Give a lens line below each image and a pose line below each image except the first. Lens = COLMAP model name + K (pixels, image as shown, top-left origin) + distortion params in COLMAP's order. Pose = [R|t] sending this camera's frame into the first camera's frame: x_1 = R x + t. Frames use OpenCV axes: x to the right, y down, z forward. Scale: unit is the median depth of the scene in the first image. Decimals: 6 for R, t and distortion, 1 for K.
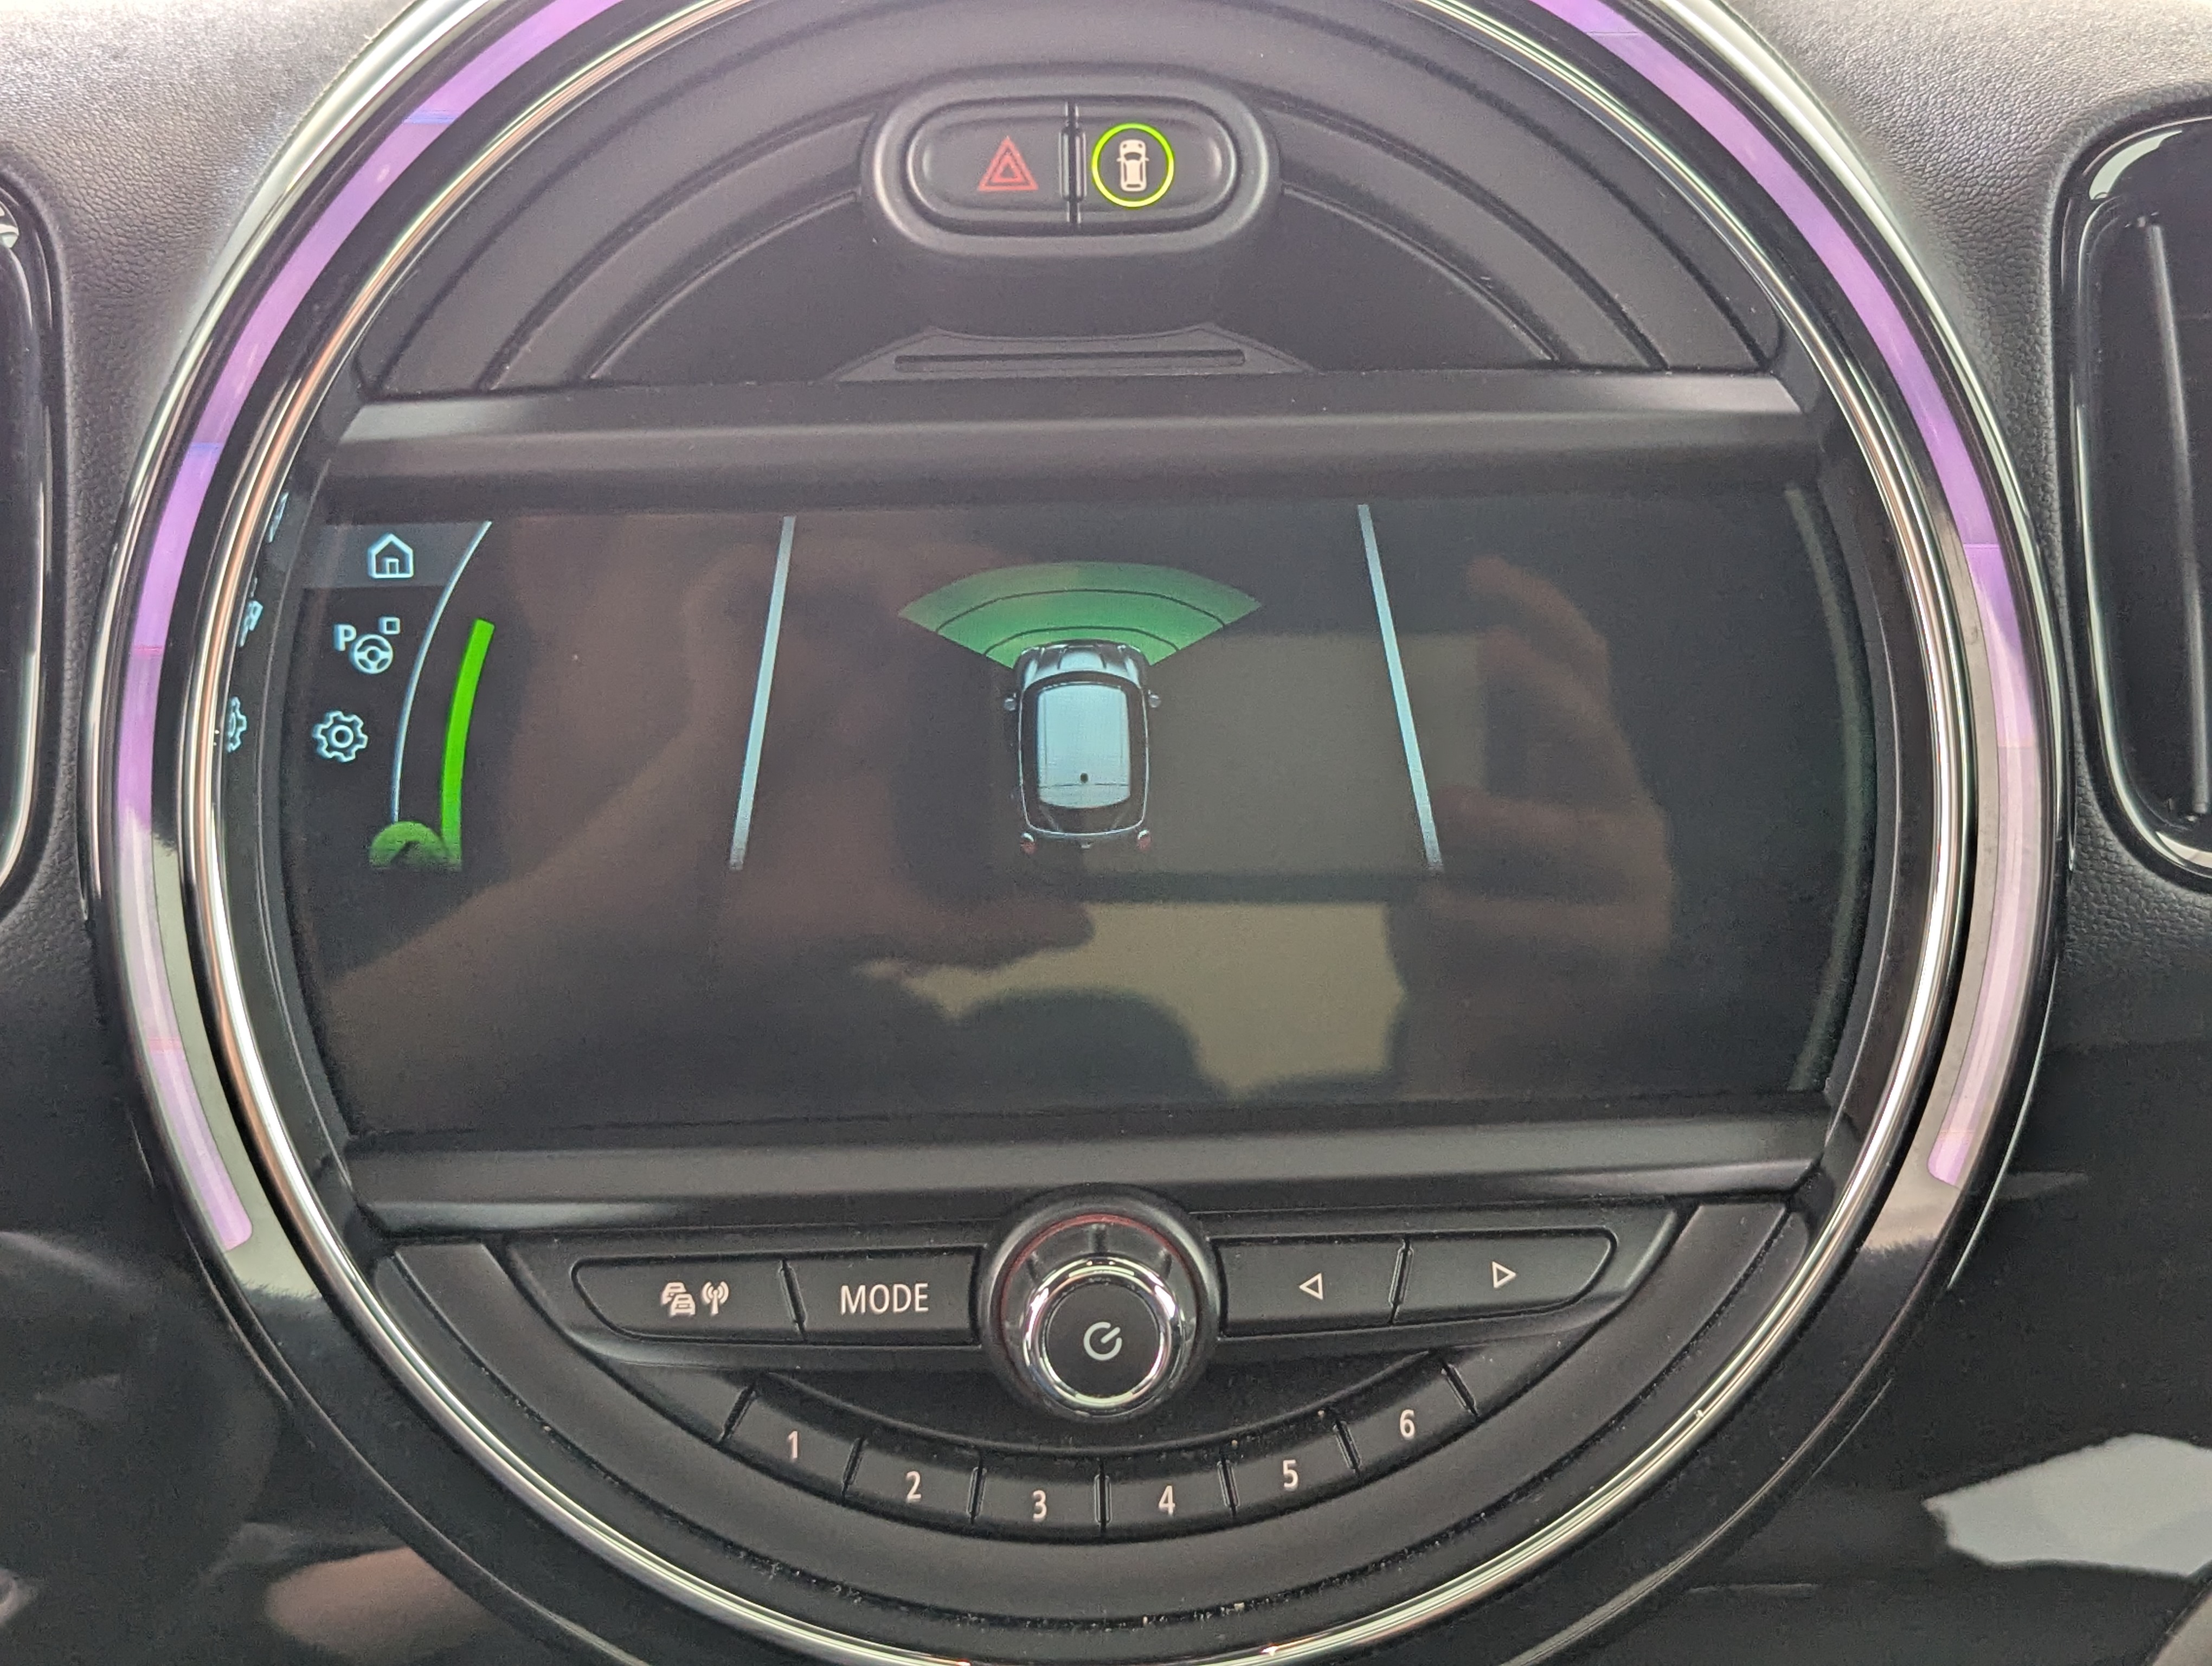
lens RADIAL K [[2412.3, 0, 1149.6], [0, 2412.3, 784.7], [0, 0, 1]] dist [0.072455, -0.049081]
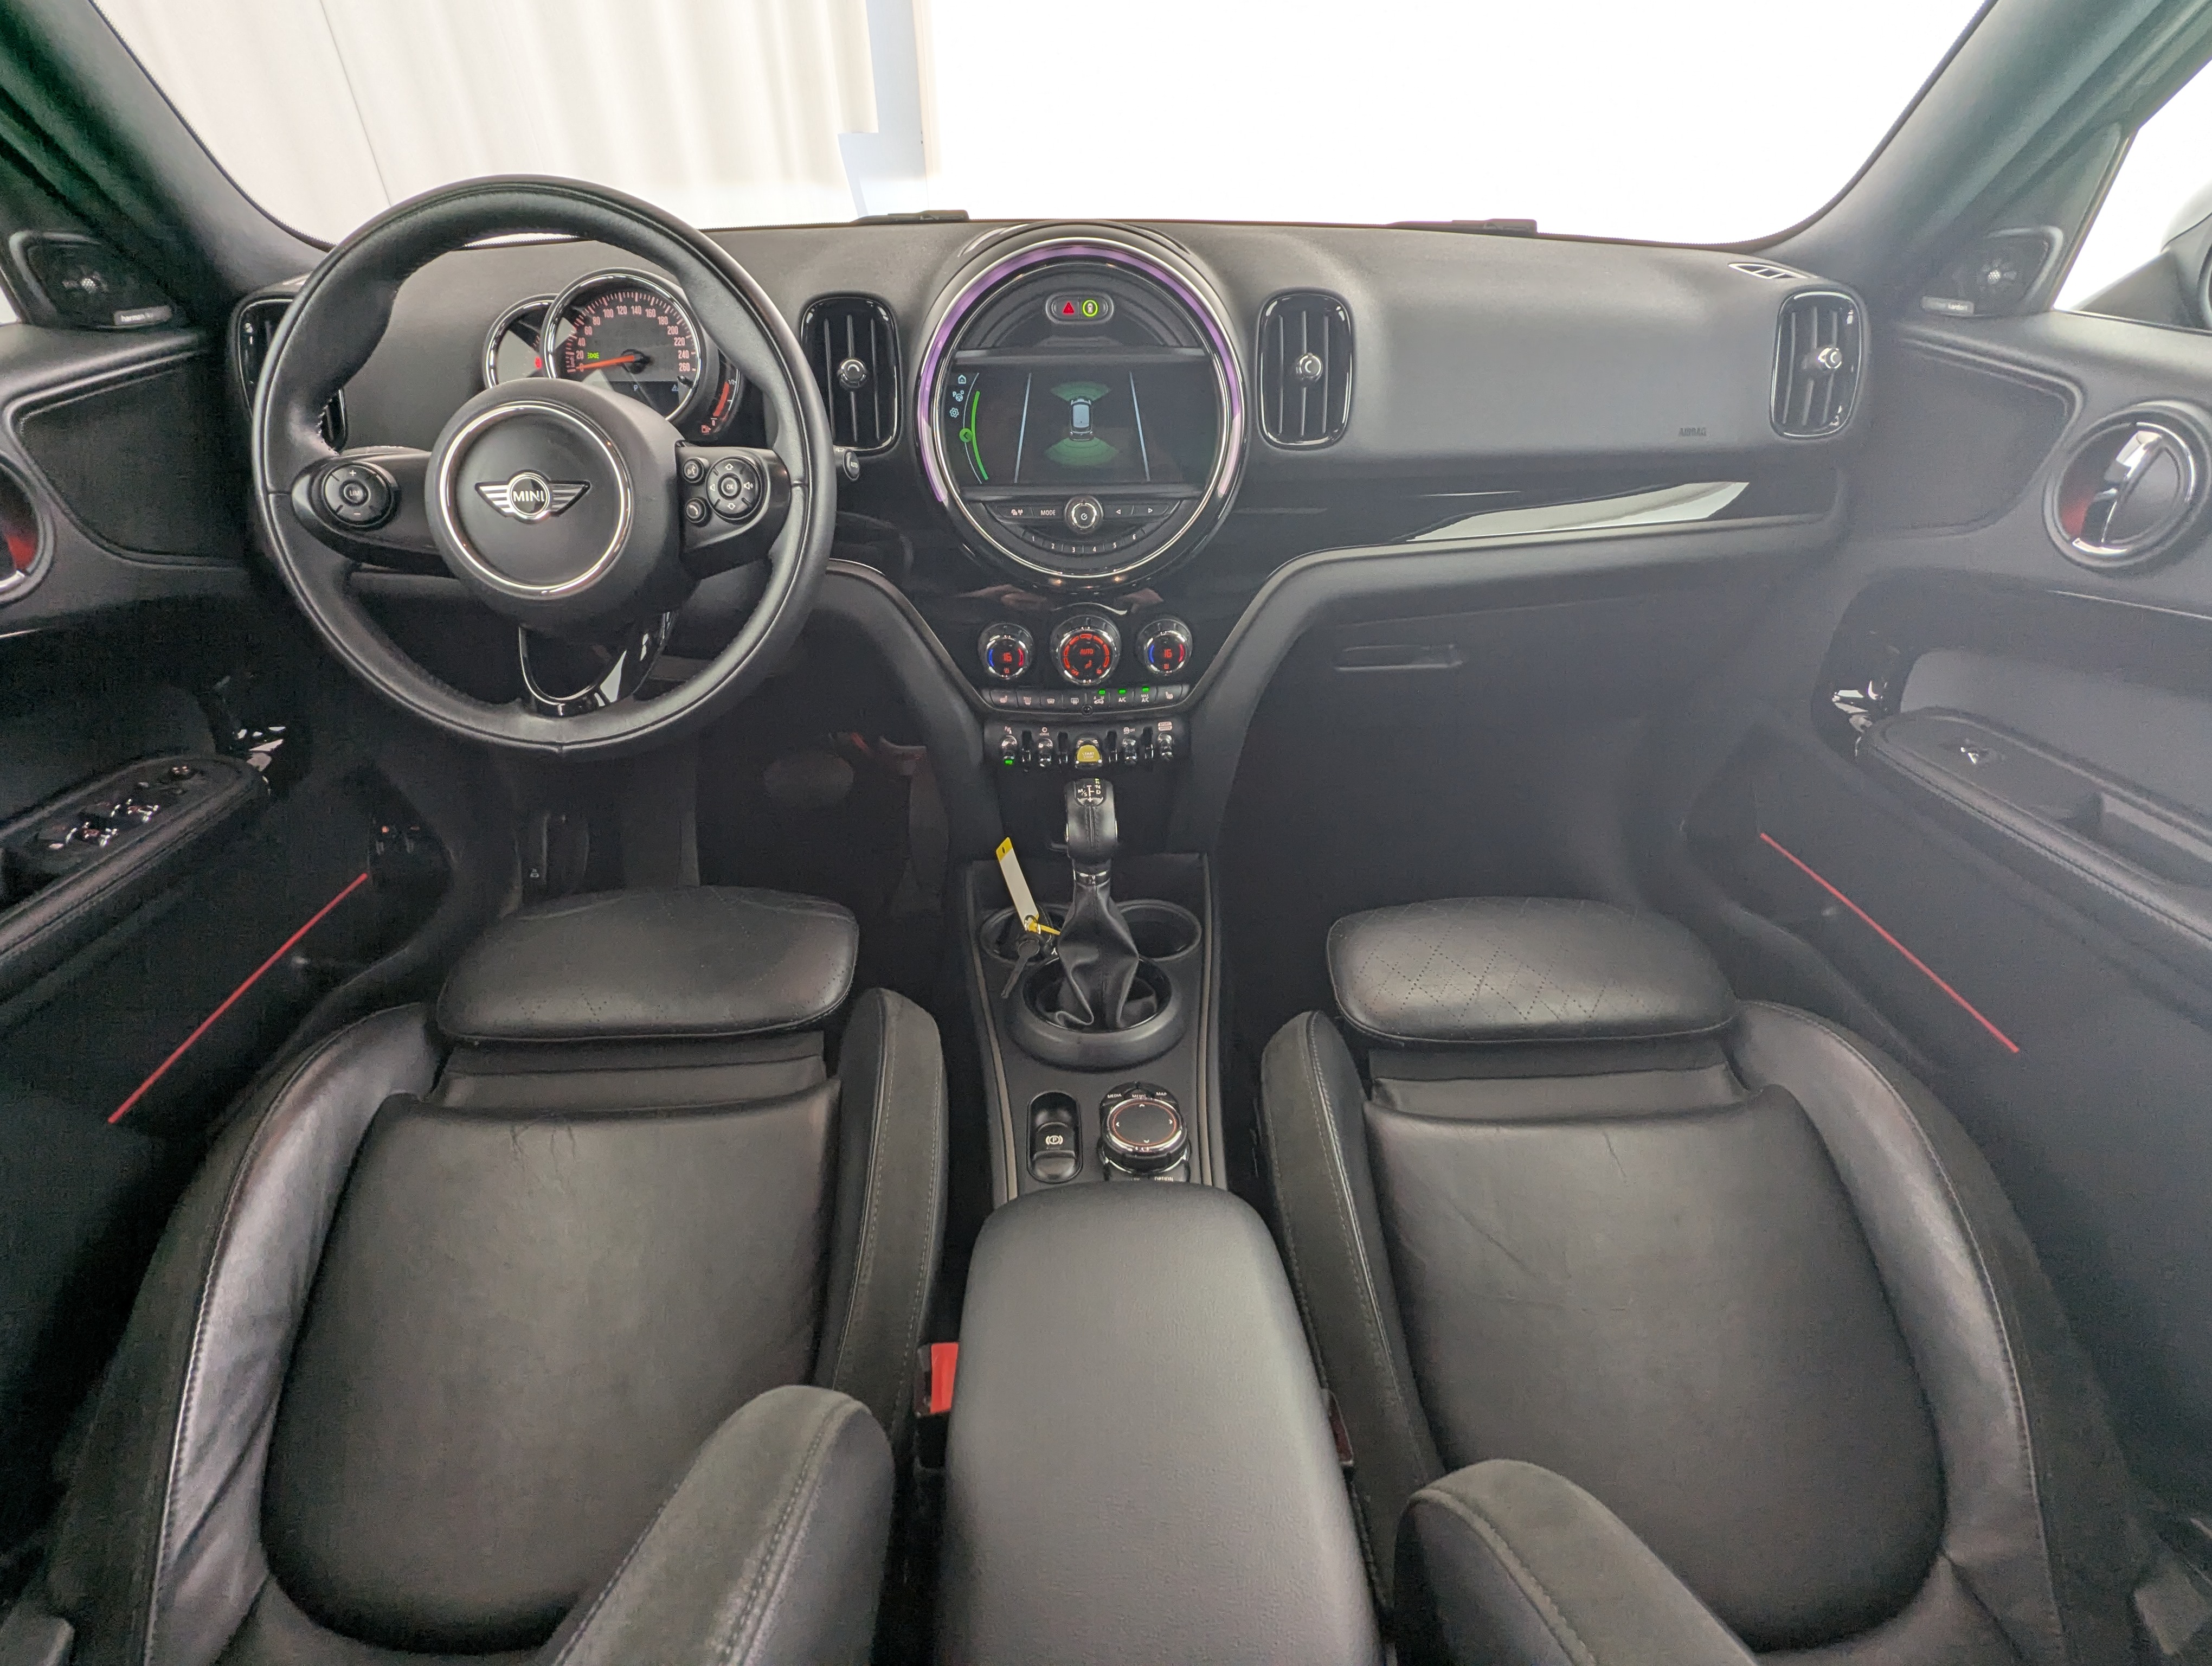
lens RADIAL K [[1052.6, 0, 1106.0], [0, 1052.6, 833.0], [0, 0, 1]] dist [0.002934, 0.000227]
pose [[0.999889, 0.009237, 0.011708, 0.011936], [-0.012417, 0.950464, 0.310587, 0.152329], [-0.008259, -0.310698, 0.950473, -1.756183]]
